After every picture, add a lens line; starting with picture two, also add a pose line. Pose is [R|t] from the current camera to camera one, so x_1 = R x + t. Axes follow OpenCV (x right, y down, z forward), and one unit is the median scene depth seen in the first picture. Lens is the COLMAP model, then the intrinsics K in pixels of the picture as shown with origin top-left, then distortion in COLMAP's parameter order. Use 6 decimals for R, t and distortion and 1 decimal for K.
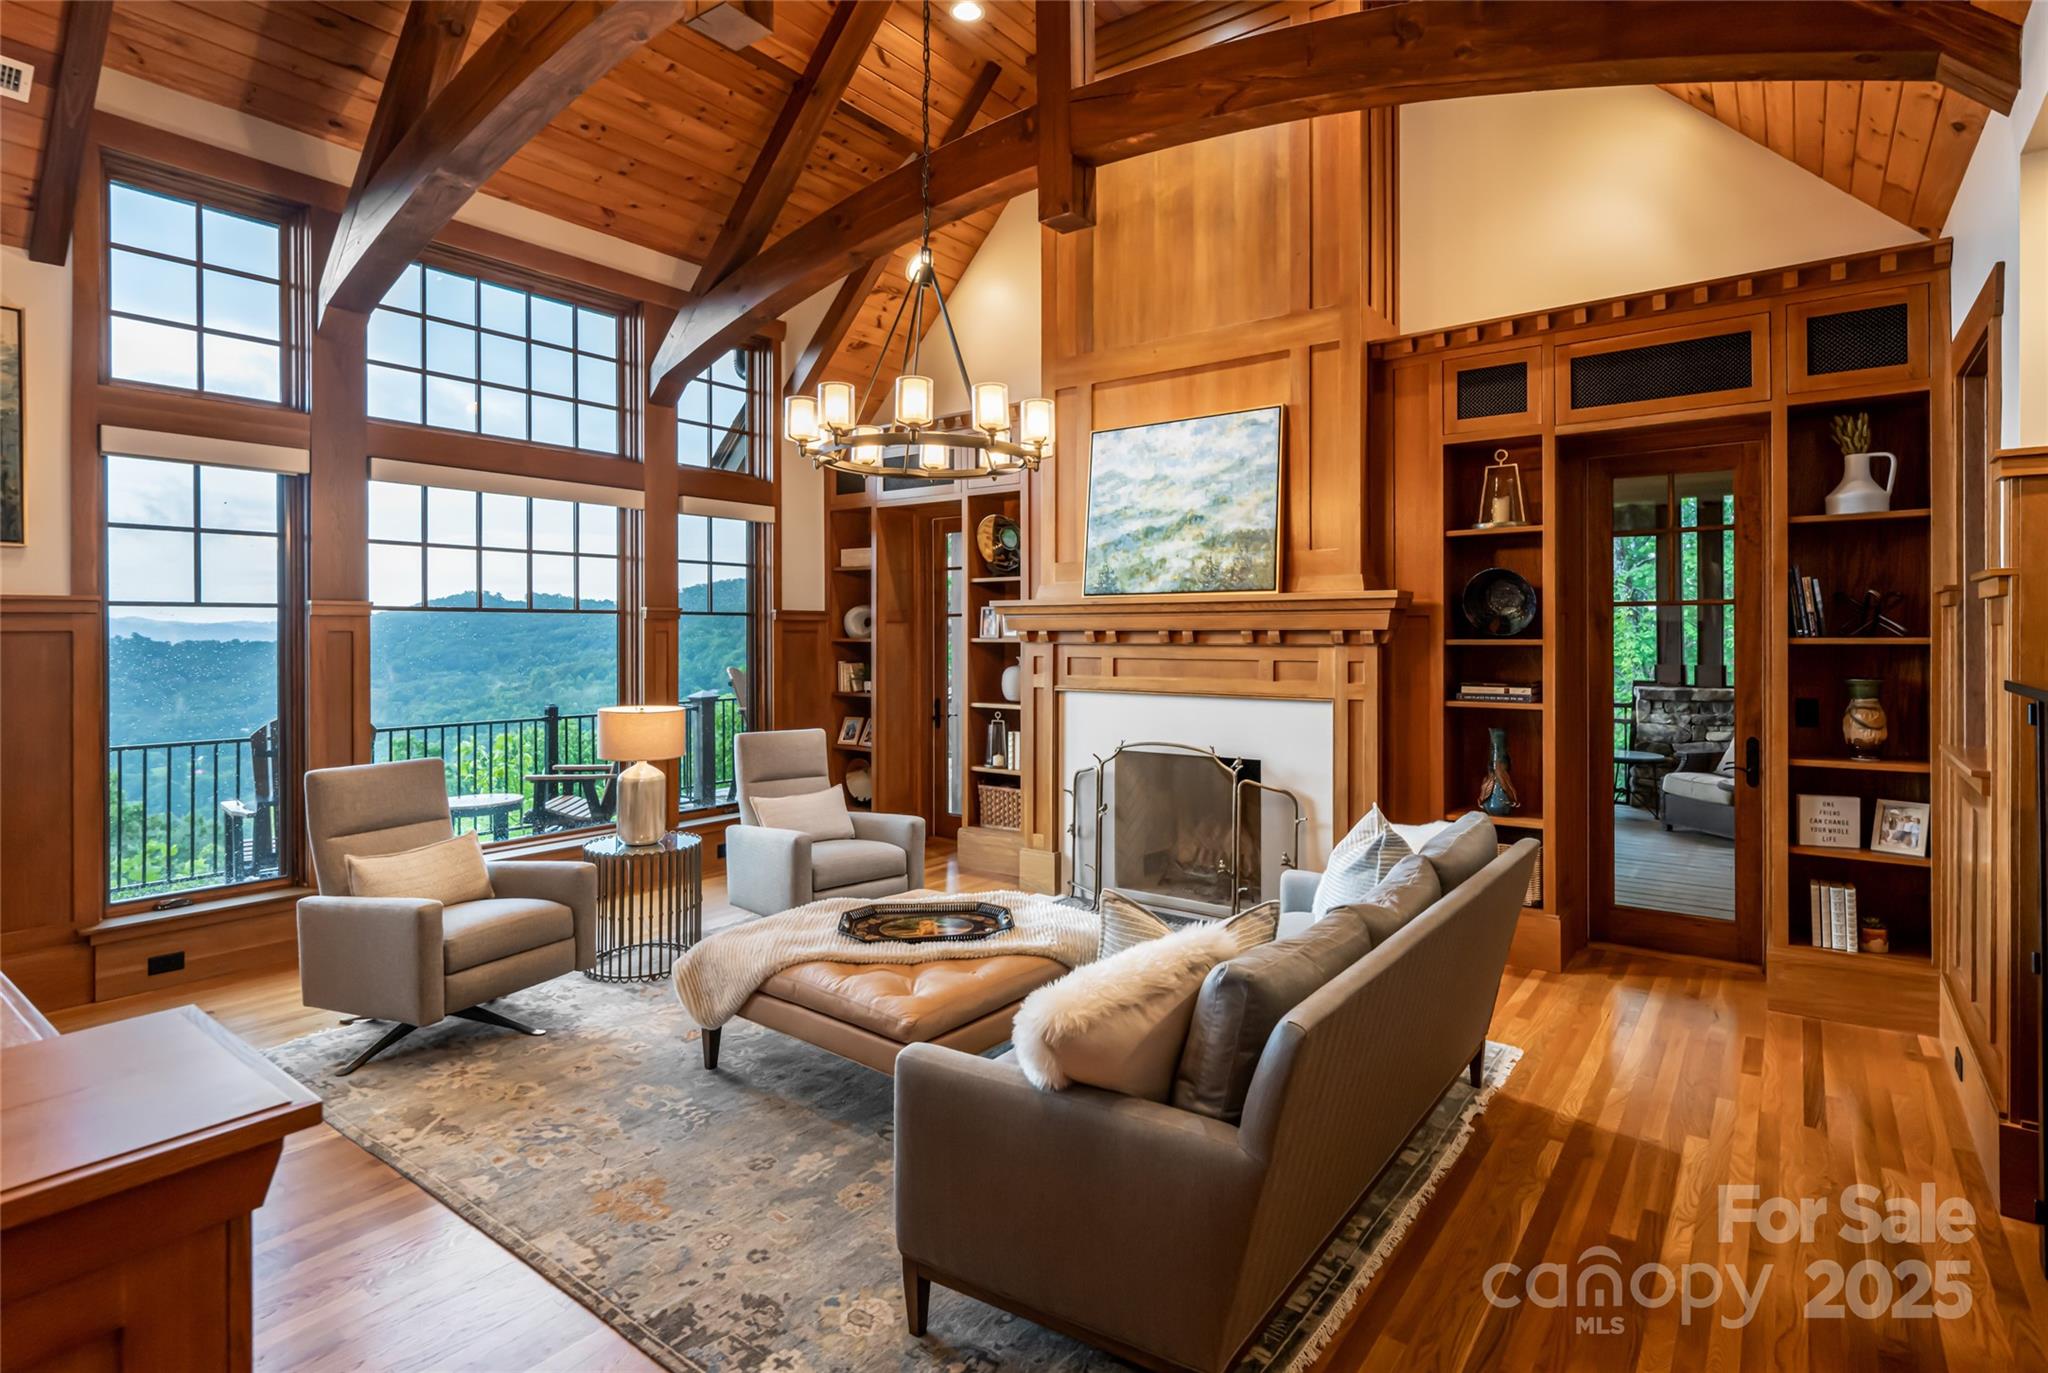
lens RADIAL K [[995.9, 0, 1039.5], [0, 995.9, 629.7], [0, 0, 1]] dist [0.002607, 0.001275]
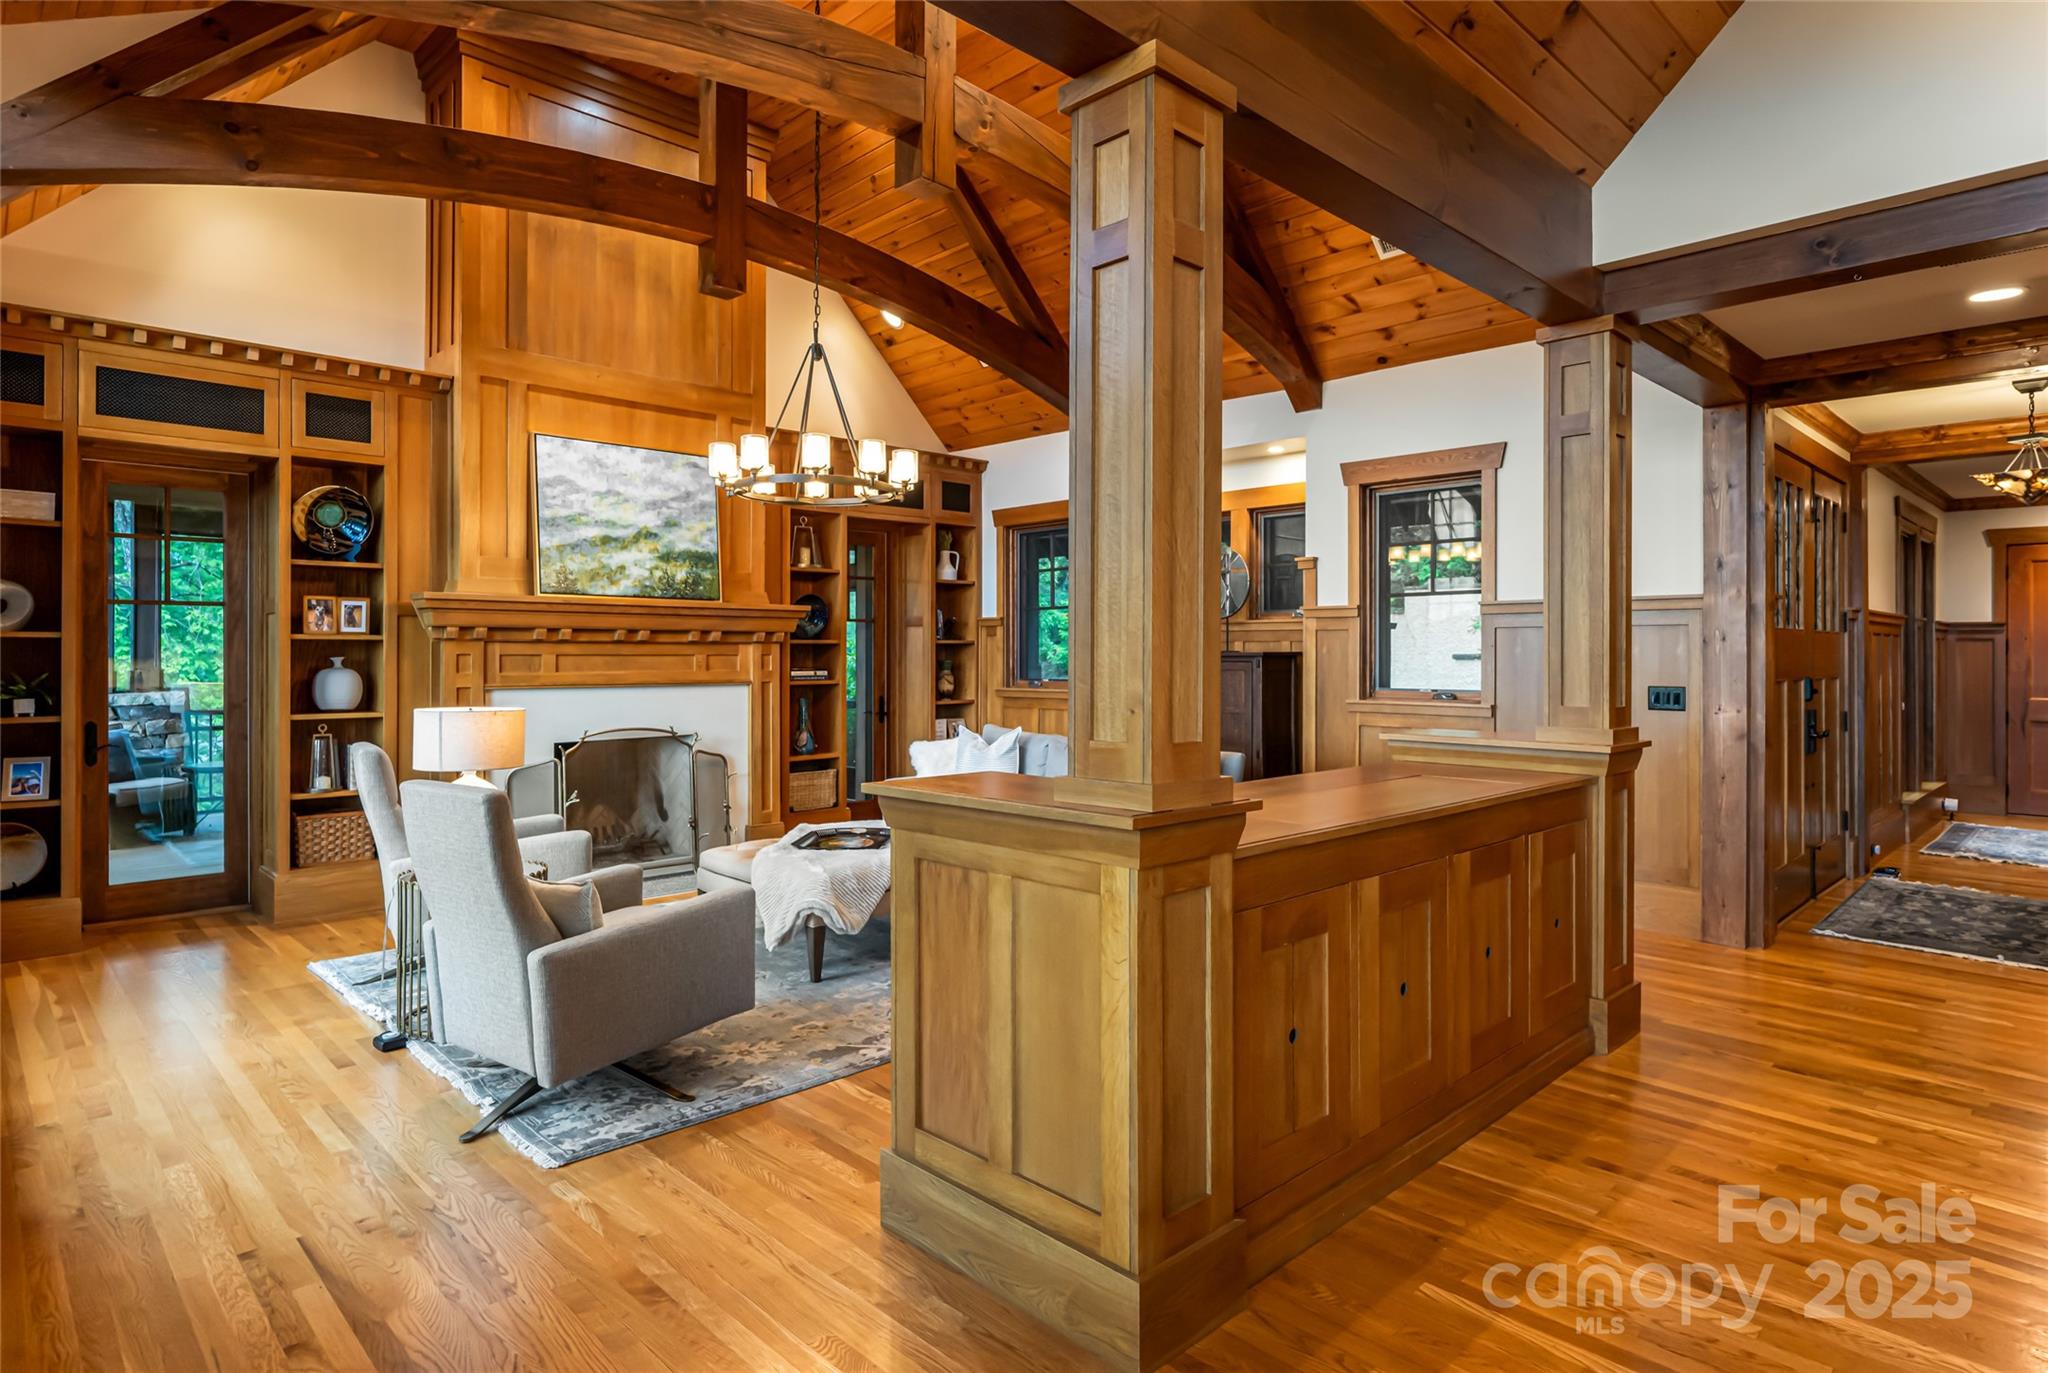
lens RADIAL K [[1100.4, 0, 1004.9], [0, 1100.4, 647.9], [0, 0, 1]] dist [-0.004305, 0.002158]
pose [[0.186884, 0.008084, 0.982349, -1.081339], [-0.003693, 0.999965, -0.007526, 0.031353], [-0.982375, -0.002221, 0.186908, 0.360704]]
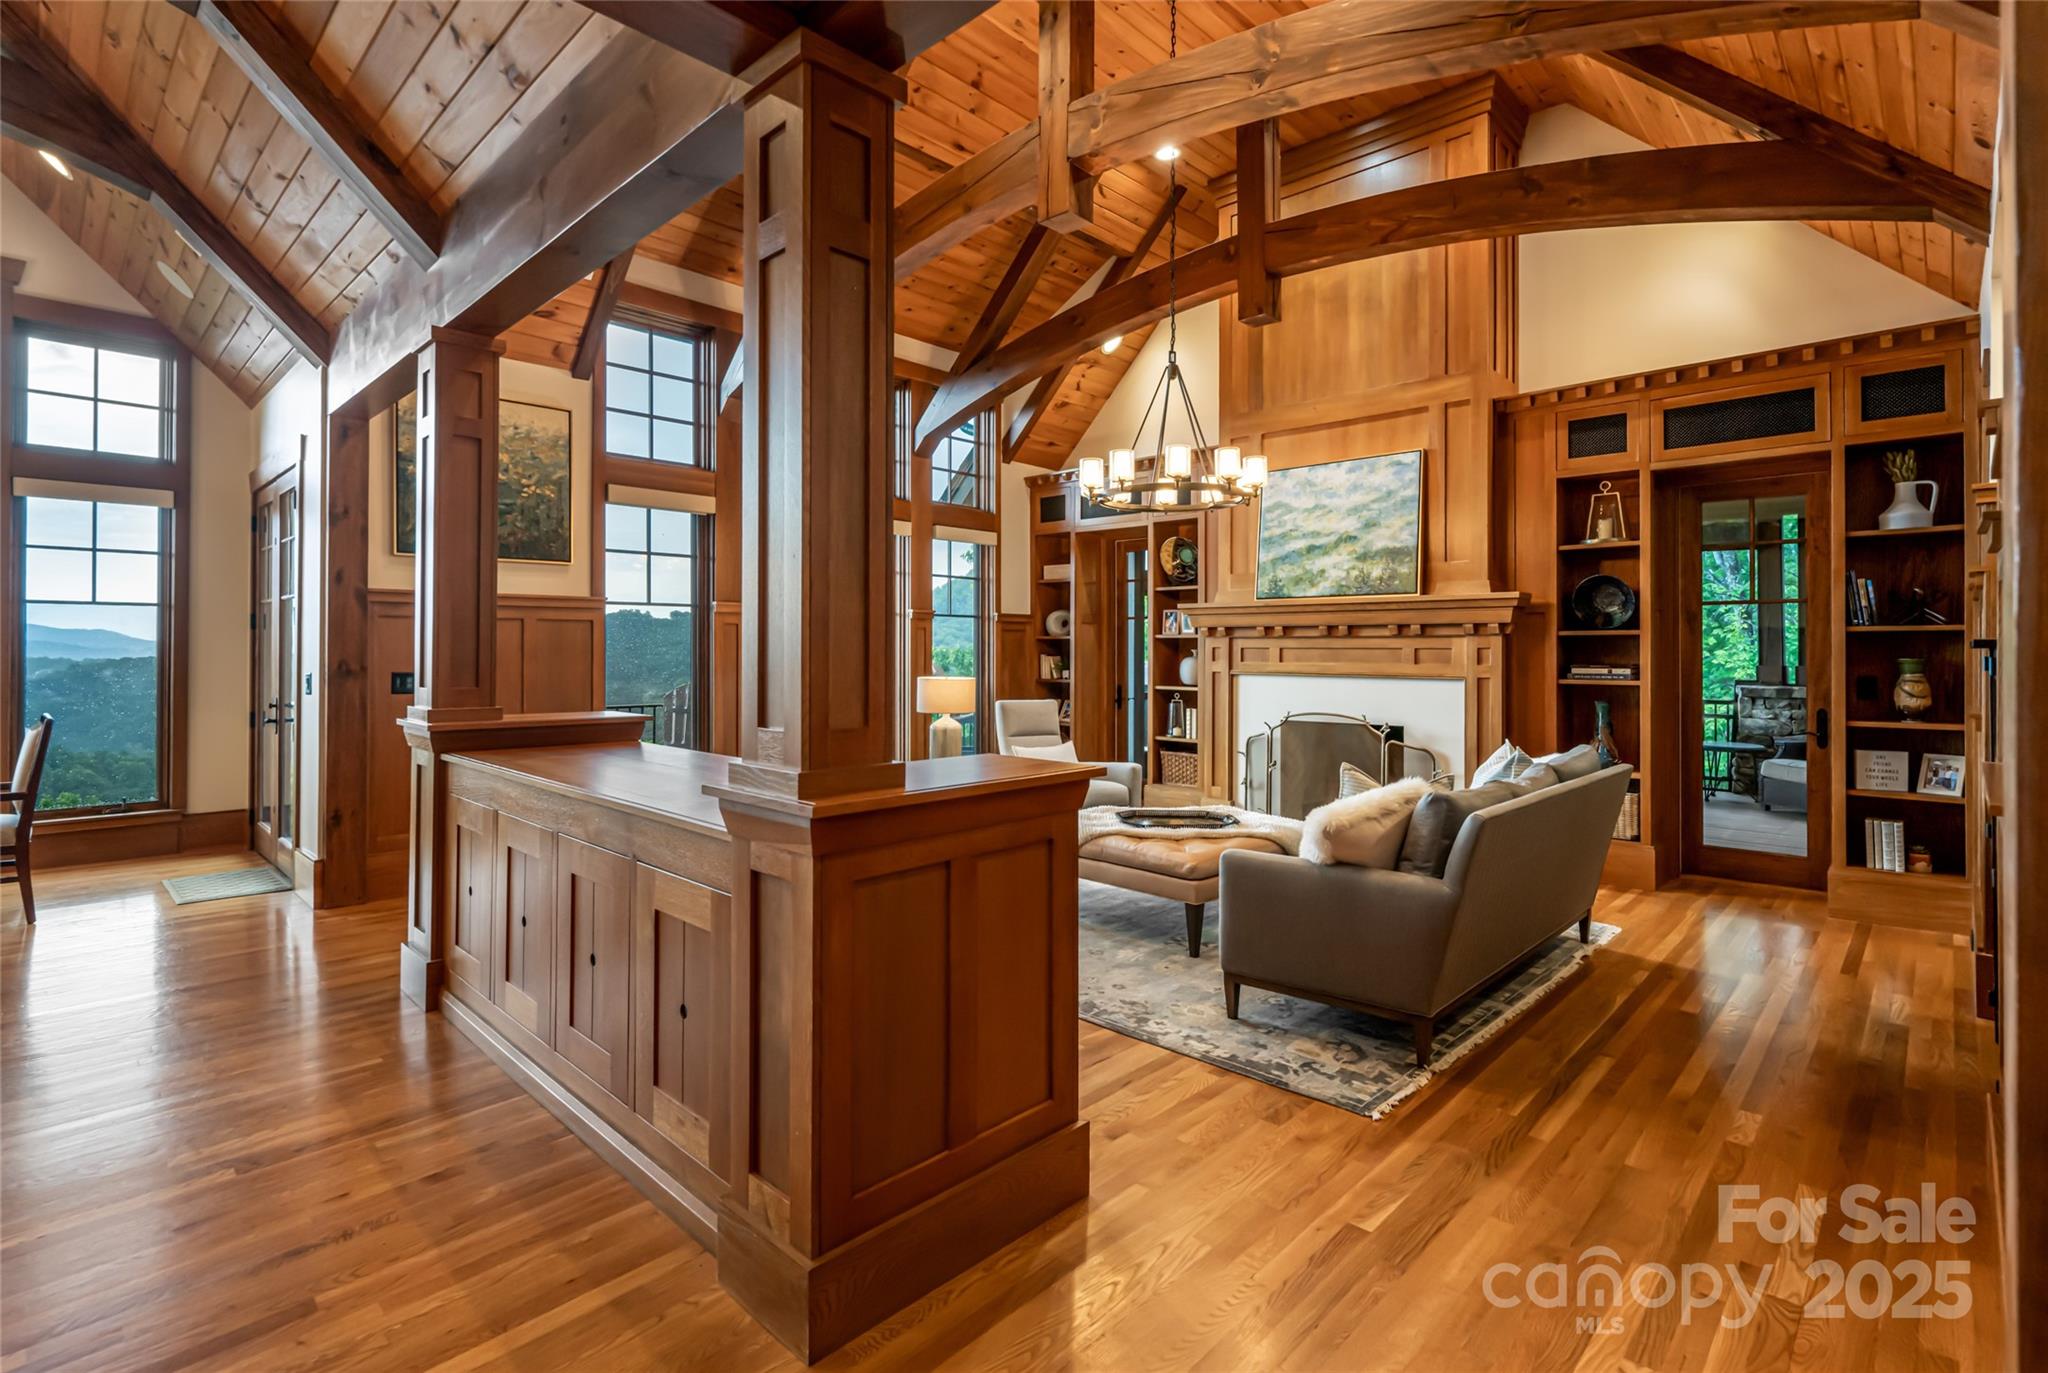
lens RADIAL K [[938.6, 0, 1015.1], [0, 938.6, 639.1], [0, 0, 1]] dist [0.003186, 0.001636]
pose [[0.991515, 0.003370, -0.129947, -0.118461], [-0.004229, 0.999971, -0.006336, 0.029082], [0.129922, 0.006832, 0.991501, -0.267195]]
